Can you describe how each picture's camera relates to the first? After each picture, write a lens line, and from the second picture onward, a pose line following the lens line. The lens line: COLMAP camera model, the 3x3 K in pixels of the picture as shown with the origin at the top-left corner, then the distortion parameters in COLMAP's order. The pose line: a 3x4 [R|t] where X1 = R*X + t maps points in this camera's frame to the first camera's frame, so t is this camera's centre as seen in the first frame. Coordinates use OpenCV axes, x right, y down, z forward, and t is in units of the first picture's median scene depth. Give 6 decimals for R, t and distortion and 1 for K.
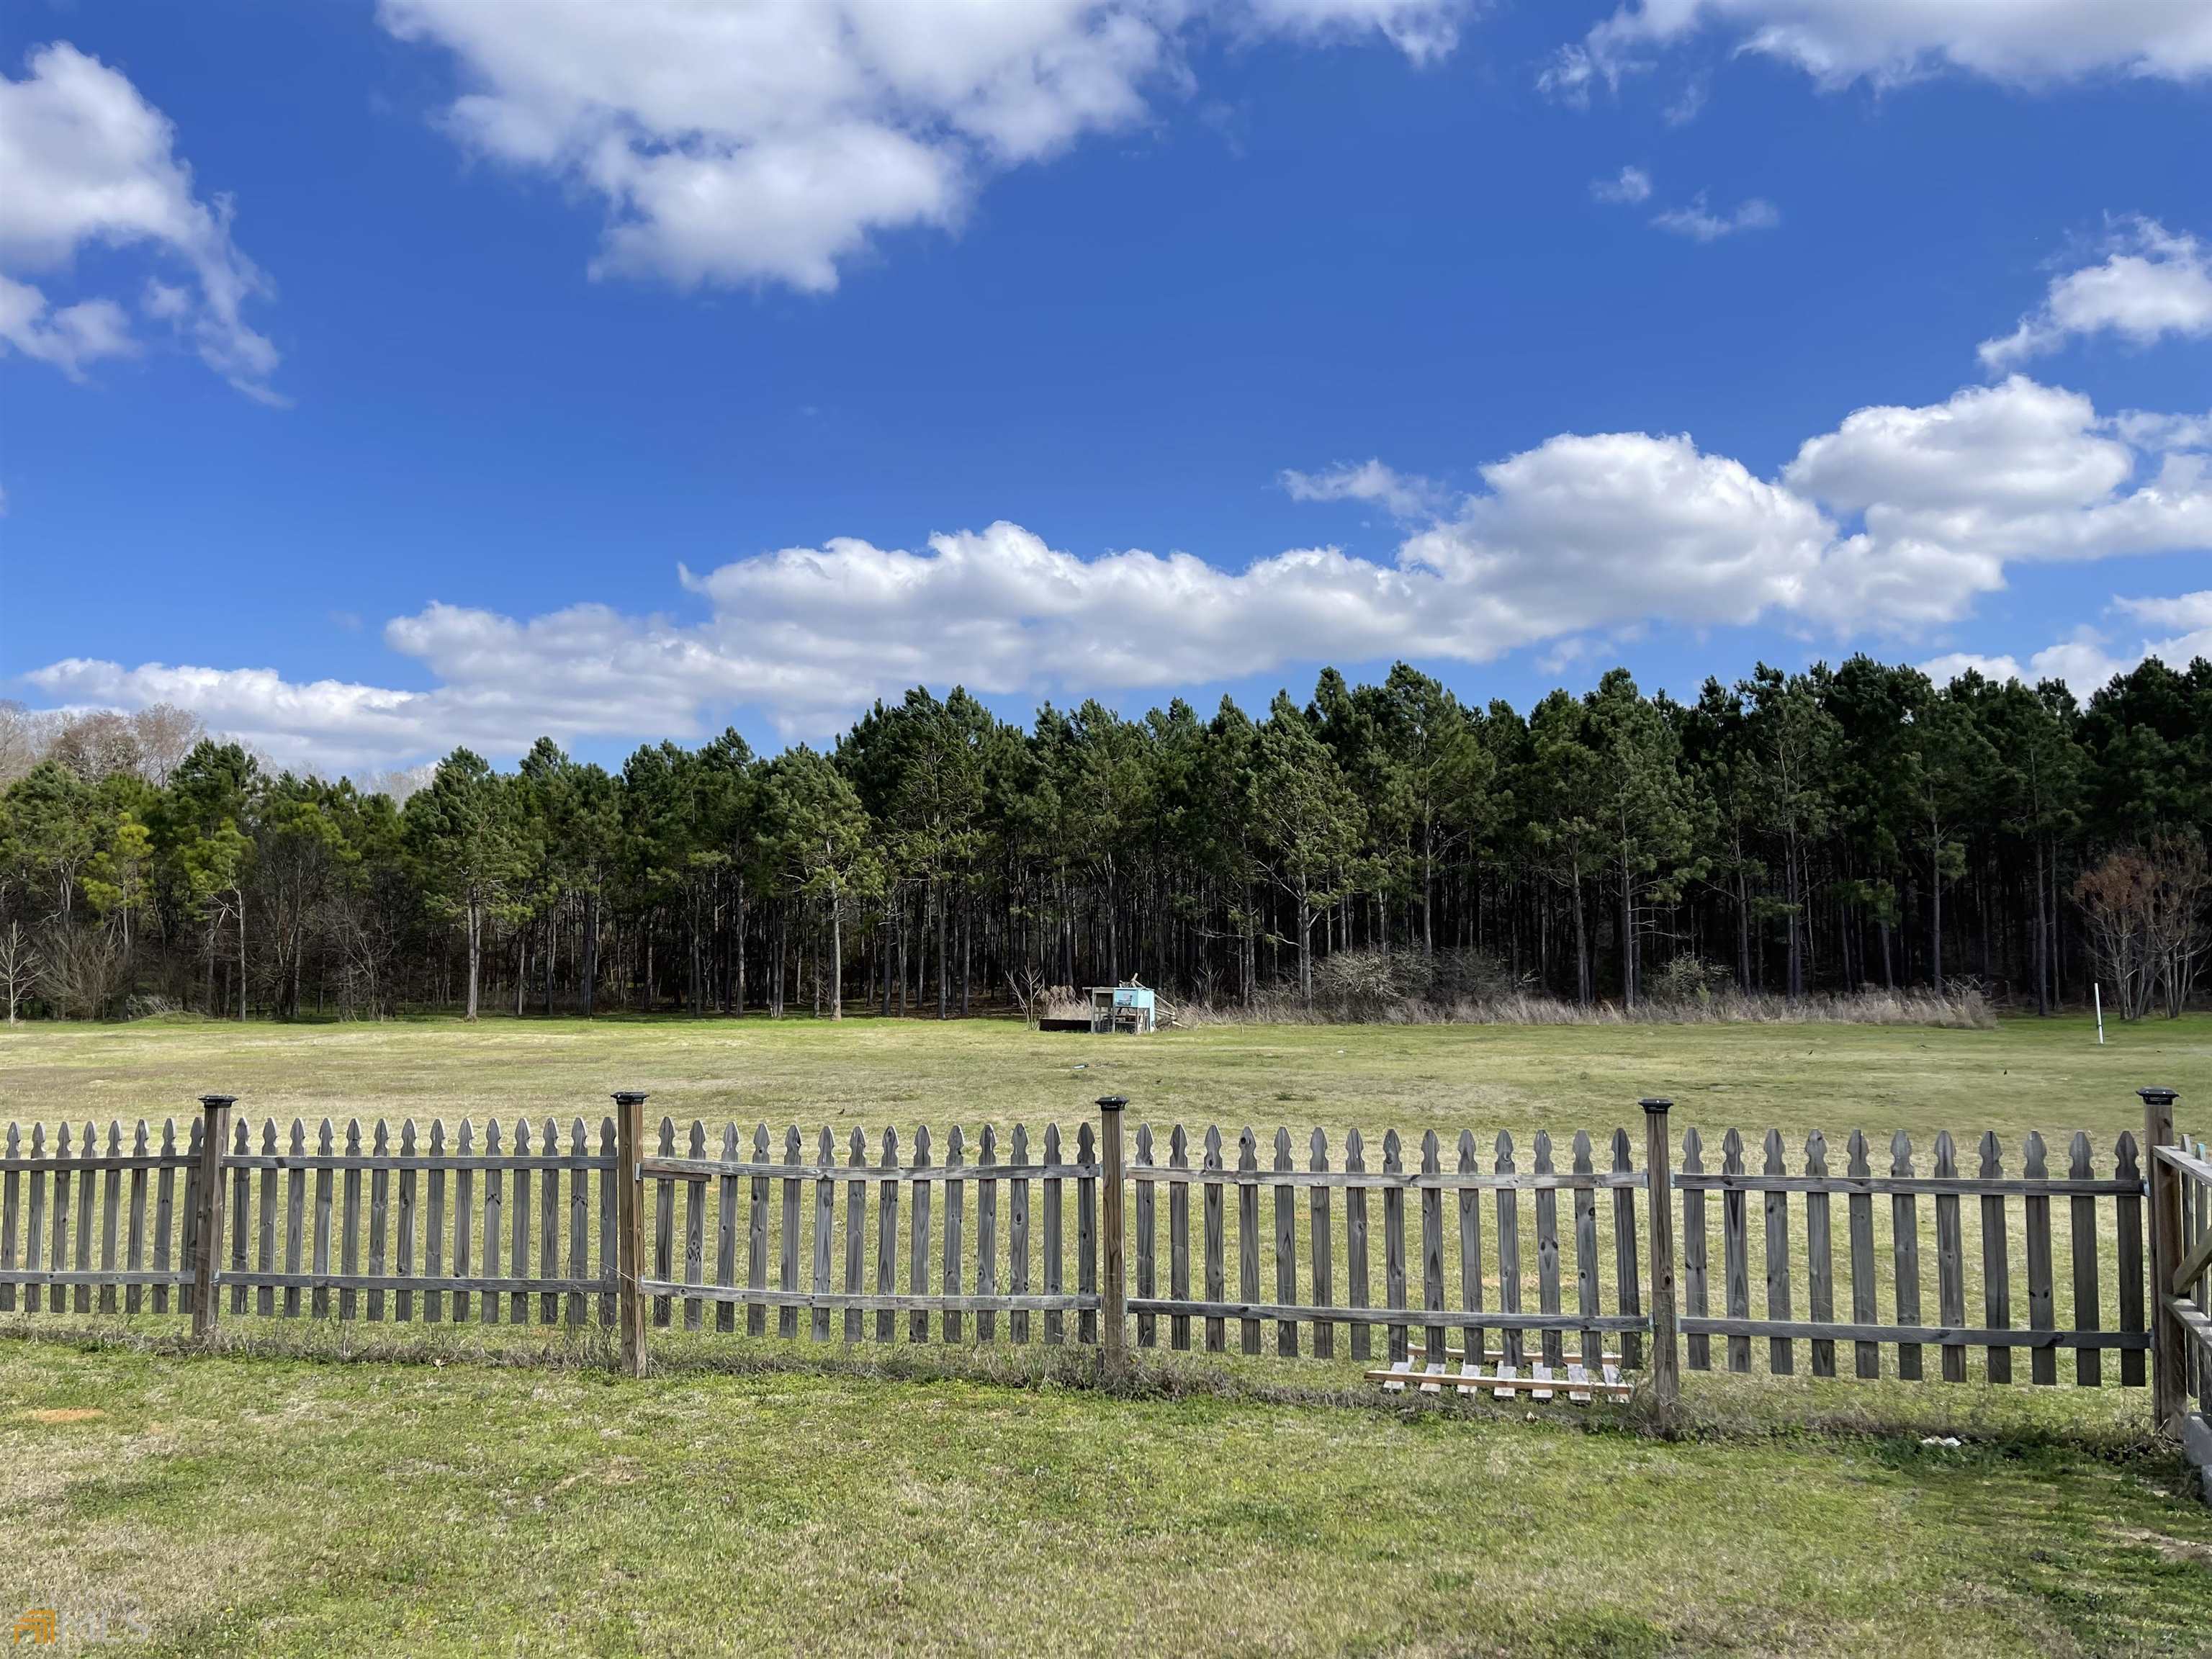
lens RADIAL K [[1678.8, 0, 1109.1], [0, 1678.8, 842.4], [0, 0, 1]] dist [0.033614, -0.004165]
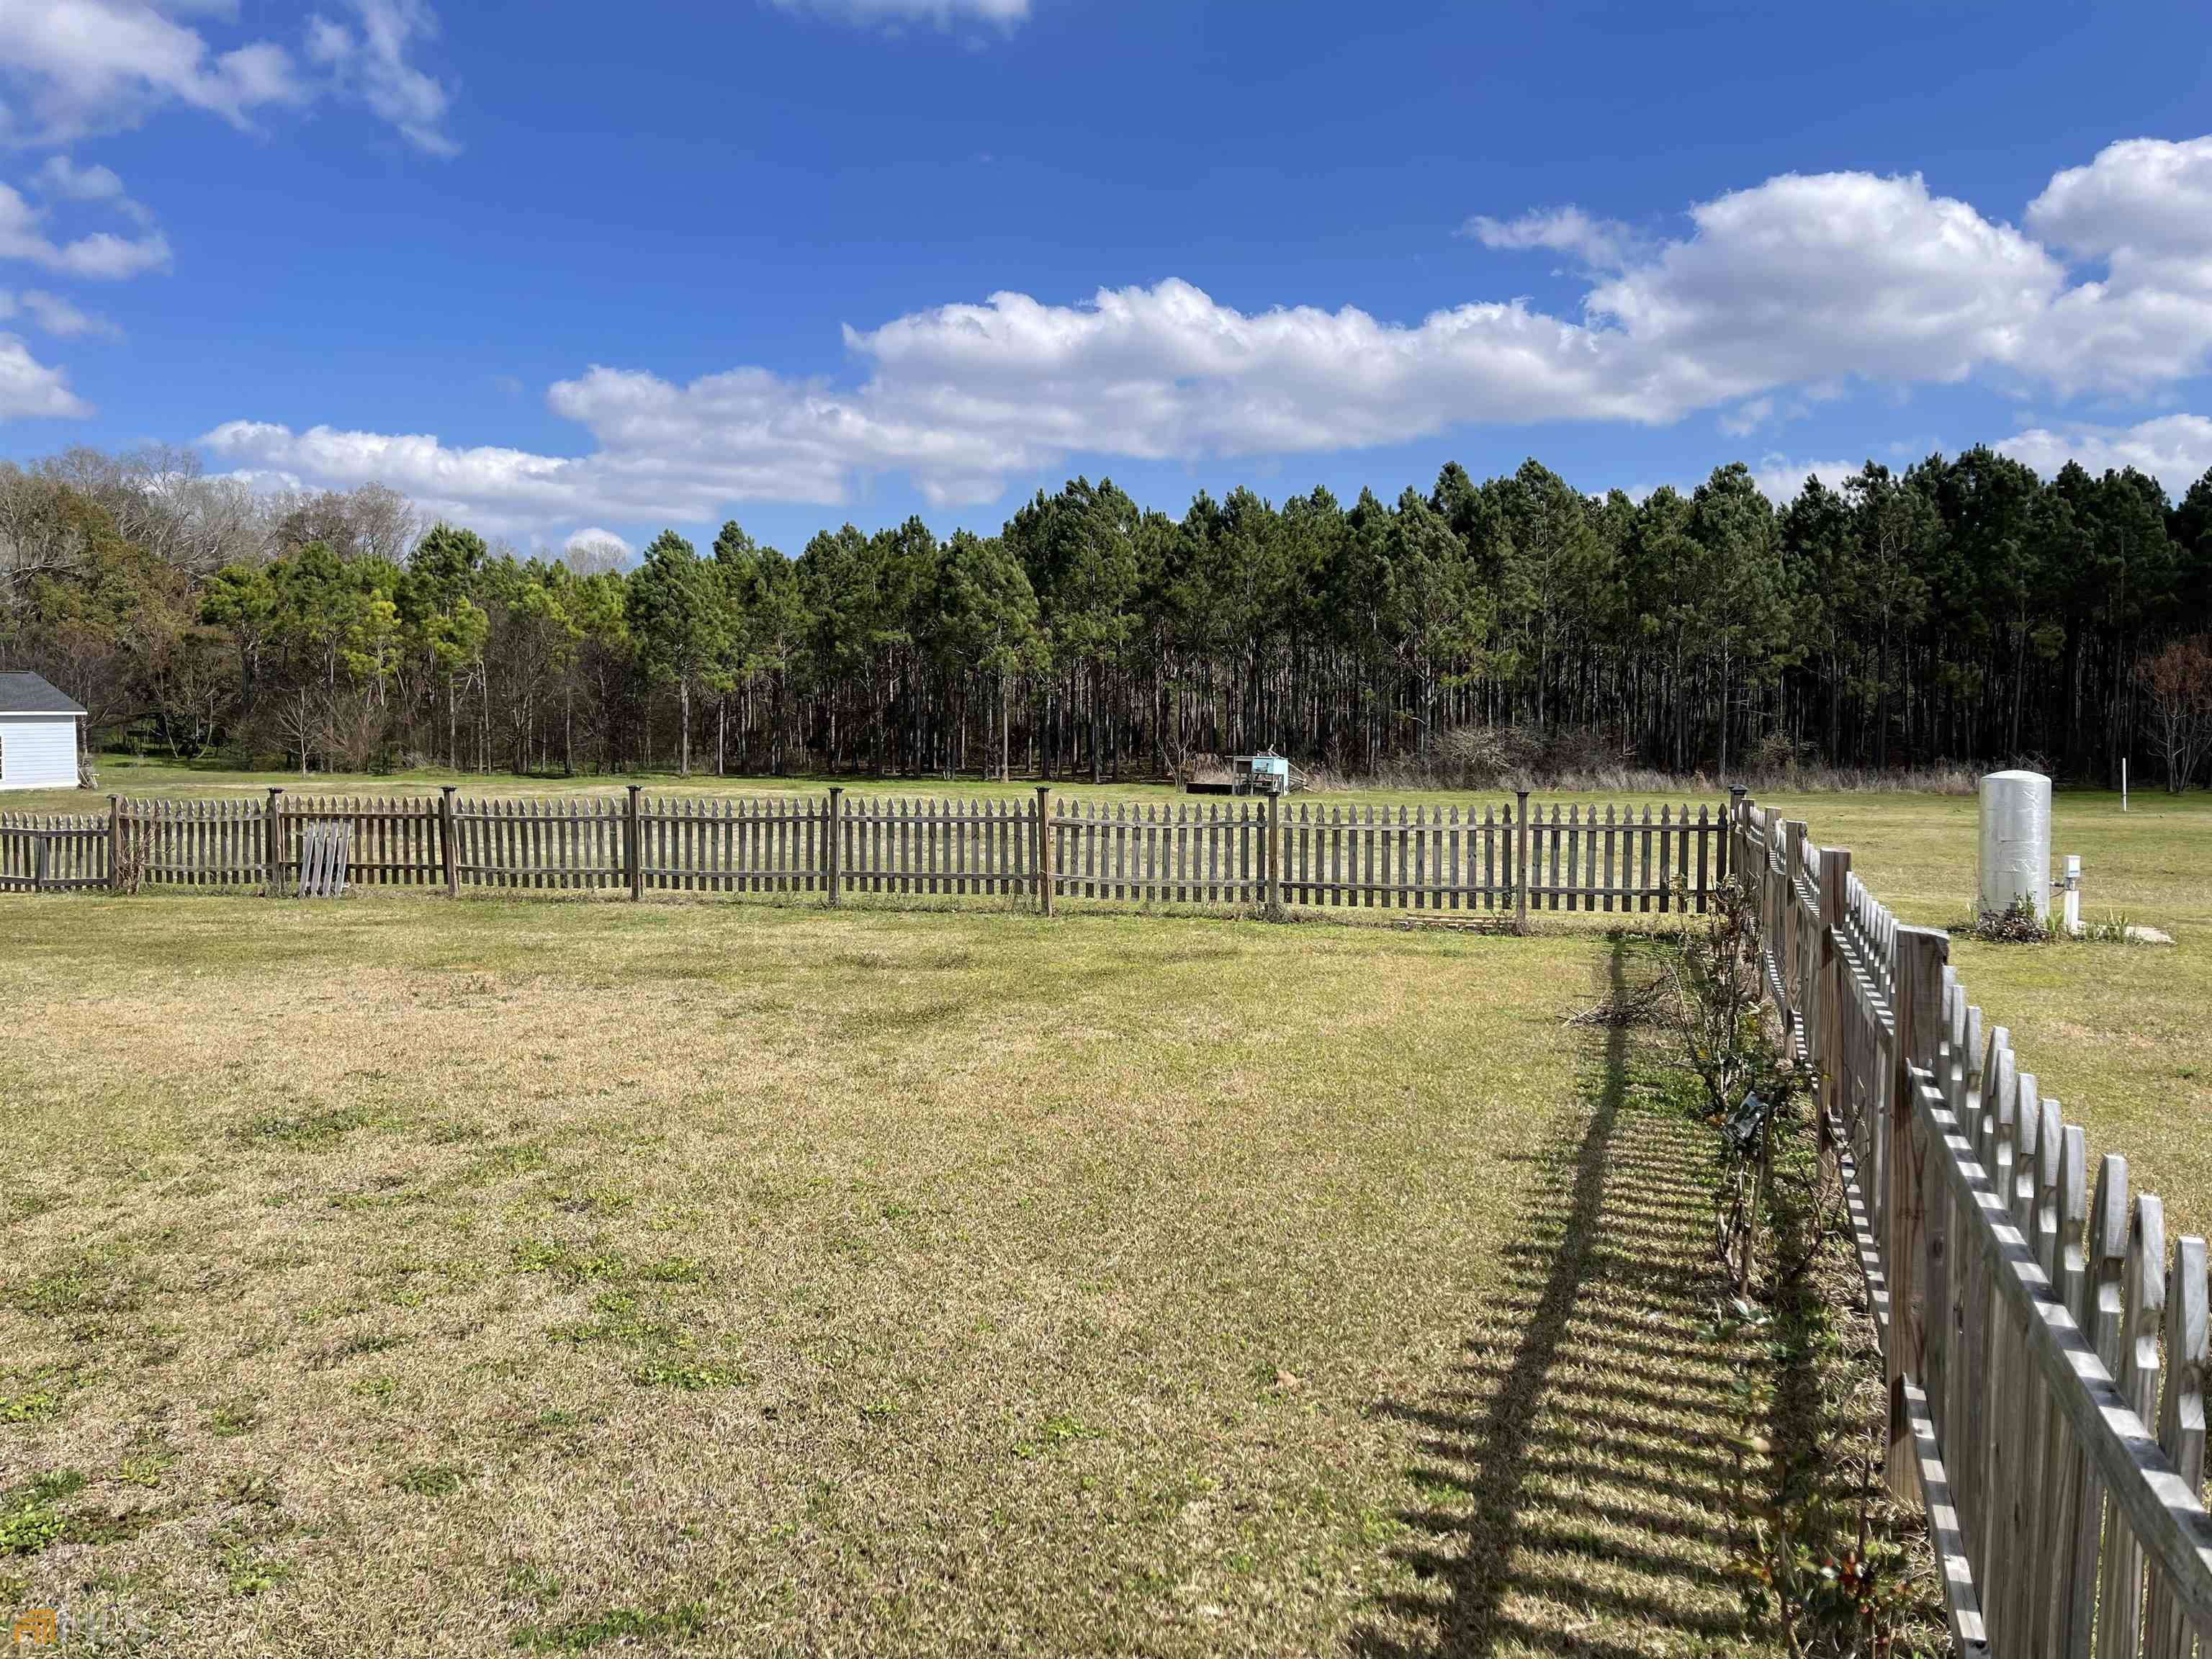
lens RADIAL K [[1685.7, 0, 1035.9], [0, 1685.7, 829.2], [0, 0, 1]] dist [0.003874, 0.594166]
pose [[0.991178, 0.019736, -0.131056, -0.013650], [-0.003122, 0.992052, 0.125790, -0.057564], [0.132497, -0.124271, 0.983362, -0.968521]]
